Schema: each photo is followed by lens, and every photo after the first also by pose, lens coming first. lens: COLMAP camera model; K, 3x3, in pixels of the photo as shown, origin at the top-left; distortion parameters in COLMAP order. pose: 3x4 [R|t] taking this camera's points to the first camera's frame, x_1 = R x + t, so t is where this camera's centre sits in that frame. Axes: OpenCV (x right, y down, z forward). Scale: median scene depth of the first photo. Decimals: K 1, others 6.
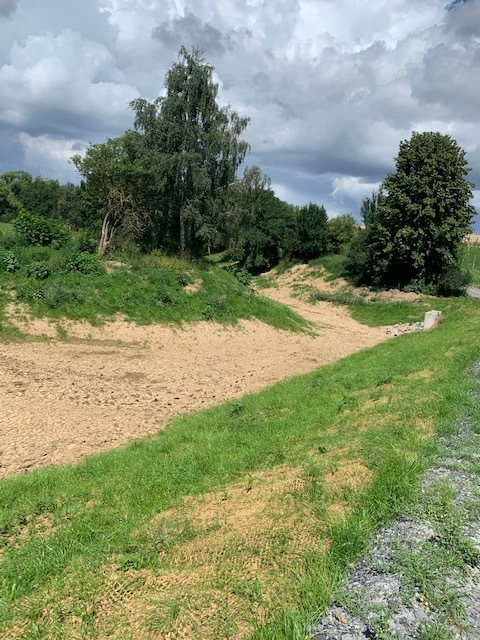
lens RADIAL K [[483.6, 0, 240.0], [0, 483.6, 320.0], [0, 0, 1]] dist [0.008053, -0.001667]
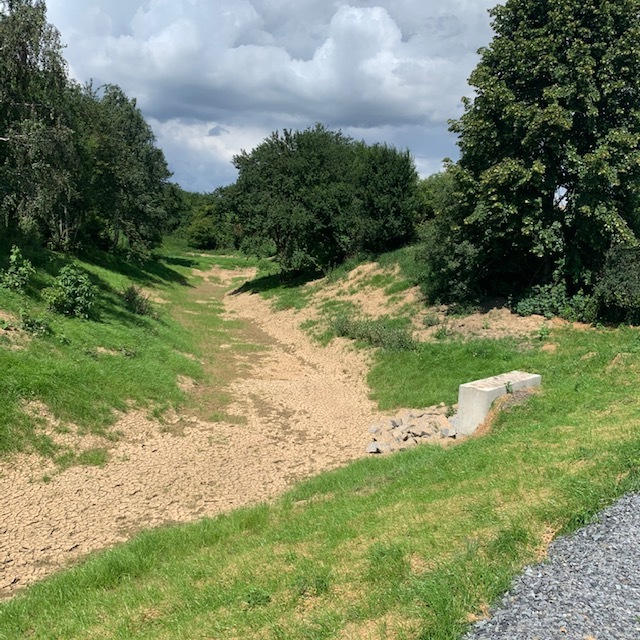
lens RADIAL K [[640.3, 0, 320.0], [0, 640.3, 320.0], [0, 0, 1]] dist [-0.000263, 0.023962]
pose [[0.982914, -0.017096, -0.183268, 0.270610], [0.008866, 0.998919, -0.045629, -0.029052], [0.183849, 0.043224, 0.982004, 0.413264]]
